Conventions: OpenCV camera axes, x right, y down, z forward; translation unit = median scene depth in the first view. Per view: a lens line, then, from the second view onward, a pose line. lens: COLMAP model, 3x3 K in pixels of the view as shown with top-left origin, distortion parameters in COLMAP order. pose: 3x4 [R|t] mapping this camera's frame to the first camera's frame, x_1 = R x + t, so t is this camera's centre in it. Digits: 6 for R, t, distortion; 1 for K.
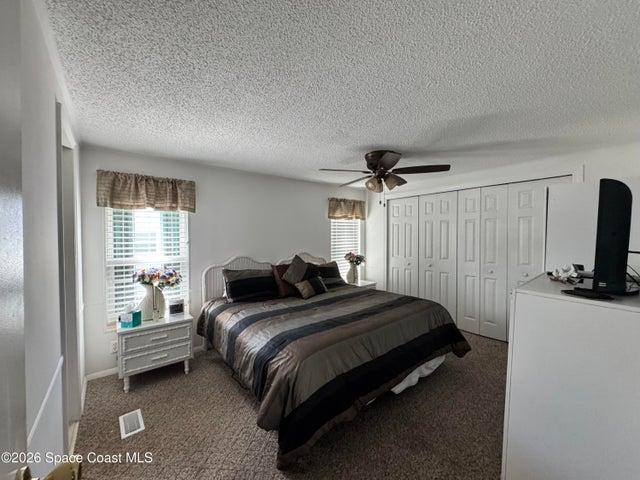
lens RADIAL K [[255.8, 0, 319.2], [0, 255.8, 239.9], [0, 0, 1]] dist [-0.003432, 0.000533]
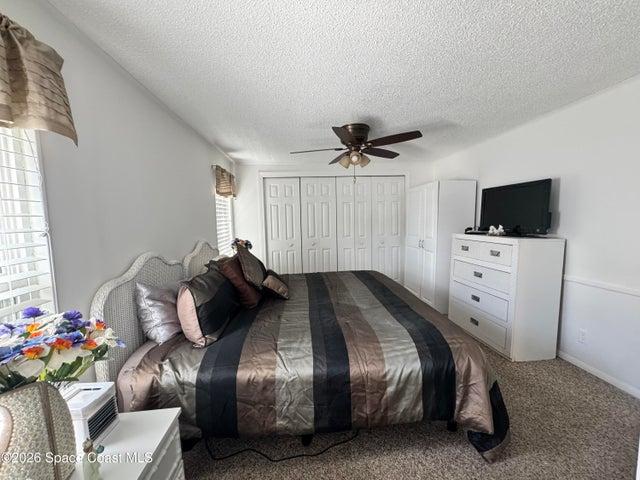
lens RADIAL K [[255.8, 0, 319.2], [0, 255.8, 239.9], [0, 0, 1]] dist [-0.003432, 0.000533]
pose [[0.551733, -0.078440, 0.830324, -0.423768], [0.039974, 0.996910, 0.067616, 0.009877], [-0.833062, -0.004115, 0.553164, 0.361759]]
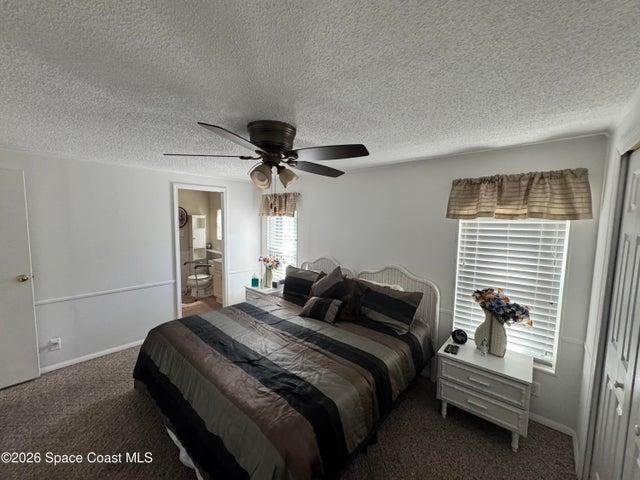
lens RADIAL K [[255.8, 0, 319.2], [0, 255.8, 239.9], [0, 0, 1]] dist [-0.003432, 0.000533]
pose [[0.181184, 0.058969, -0.981680, 0.543114], [-0.067573, 0.996588, 0.047393, -0.044904], [0.981125, 0.057748, 0.184551, 0.631122]]
